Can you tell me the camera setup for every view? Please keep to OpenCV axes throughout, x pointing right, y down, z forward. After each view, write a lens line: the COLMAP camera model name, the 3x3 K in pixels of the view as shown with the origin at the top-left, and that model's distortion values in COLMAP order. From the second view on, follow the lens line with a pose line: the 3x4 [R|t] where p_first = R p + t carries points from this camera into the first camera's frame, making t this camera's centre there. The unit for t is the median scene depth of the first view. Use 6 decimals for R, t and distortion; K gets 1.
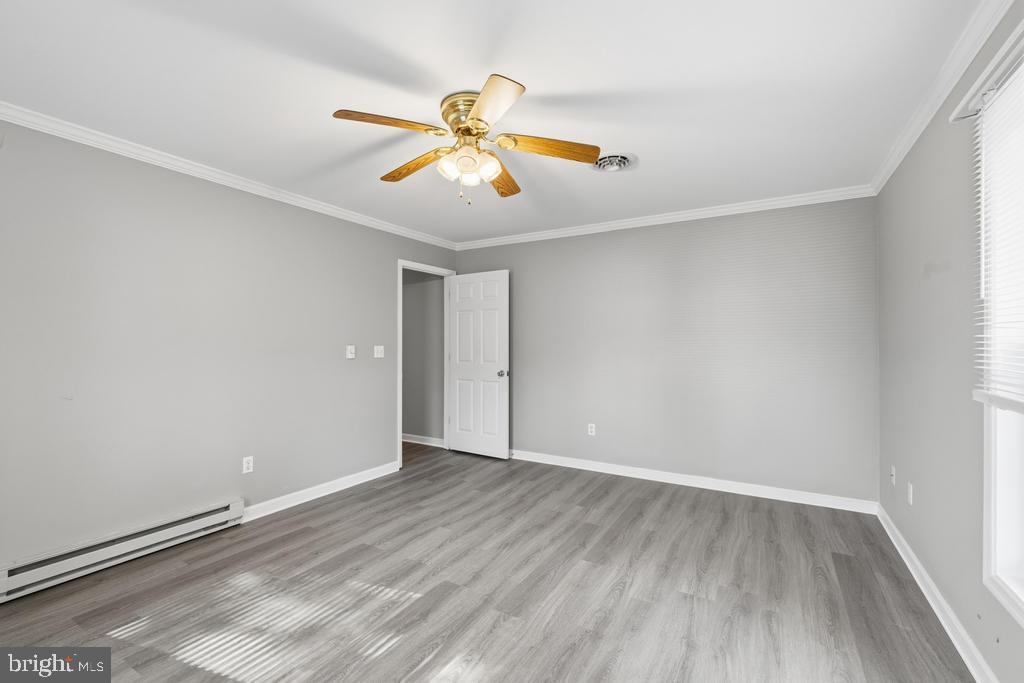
lens RADIAL K [[444.8, 0, 511.0], [0, 444.8, 344.1], [0, 0, 1]] dist [-0.008448, -0.000008]
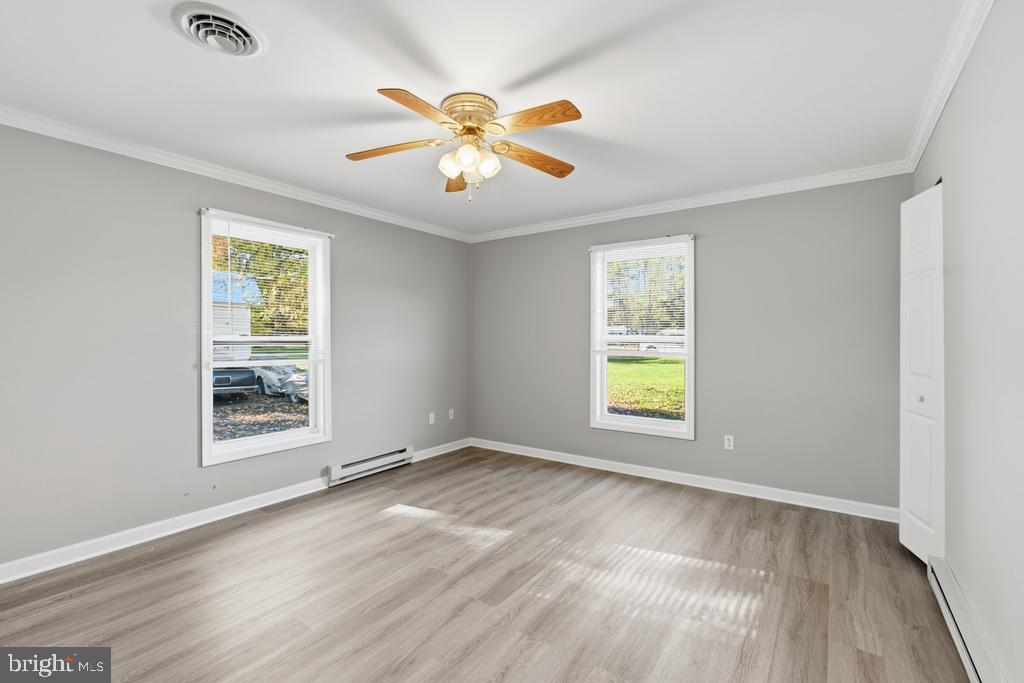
lens RADIAL K [[444.8, 0, 511.0], [0, 444.8, 344.1], [0, 0, 1]] dist [-0.008448, -0.000008]
pose [[-0.996575, -0.002267, 0.082664, -0.272621], [-0.001243, 0.999922, 0.012444, 0.003275], [-0.082686, 0.012298, -0.996500, 2.014435]]
